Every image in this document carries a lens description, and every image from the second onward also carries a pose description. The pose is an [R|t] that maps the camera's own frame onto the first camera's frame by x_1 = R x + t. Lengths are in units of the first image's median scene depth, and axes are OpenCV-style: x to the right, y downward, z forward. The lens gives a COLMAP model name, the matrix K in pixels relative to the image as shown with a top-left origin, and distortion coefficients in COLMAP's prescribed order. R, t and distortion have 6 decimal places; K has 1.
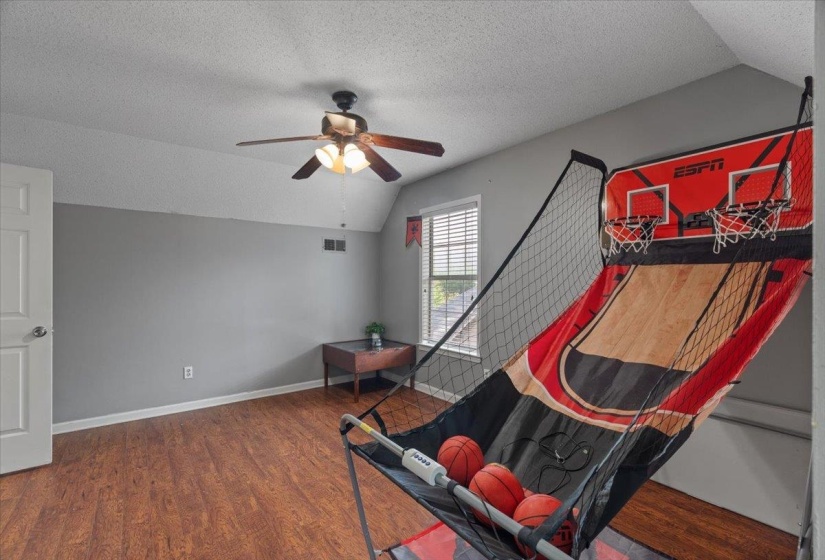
lens RADIAL K [[368.8, 0, 412.5], [0, 368.8, 280.0], [0, 0, 1]] dist [-0.001933, 0.000825]
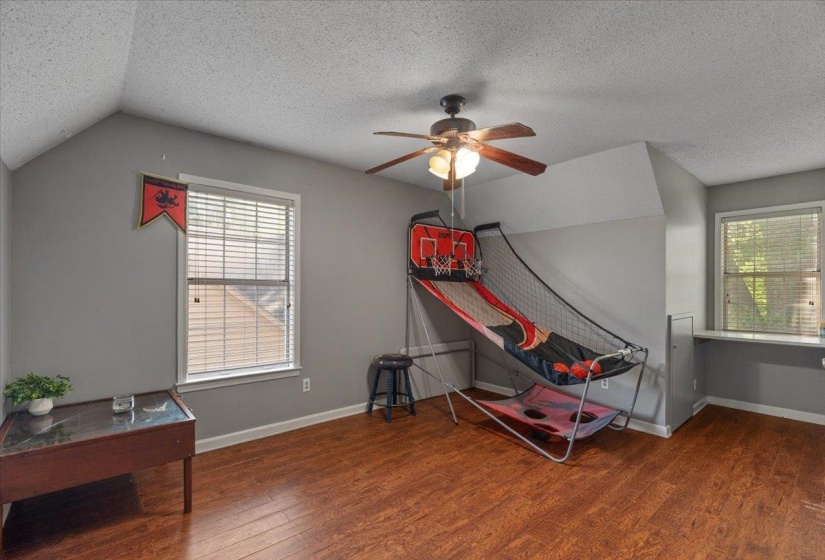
lens RADIAL K [[348.5, 0, 422.5], [0, 348.5, 281.9], [0, 0, 1]] dist [-0.012635, 0.000084]
pose [[-0.046477, 0.028115, 0.998524, -1.018881], [-0.011558, 0.999522, -0.028681, 0.015746], [-0.998852, -0.012874, -0.046130, 1.035484]]
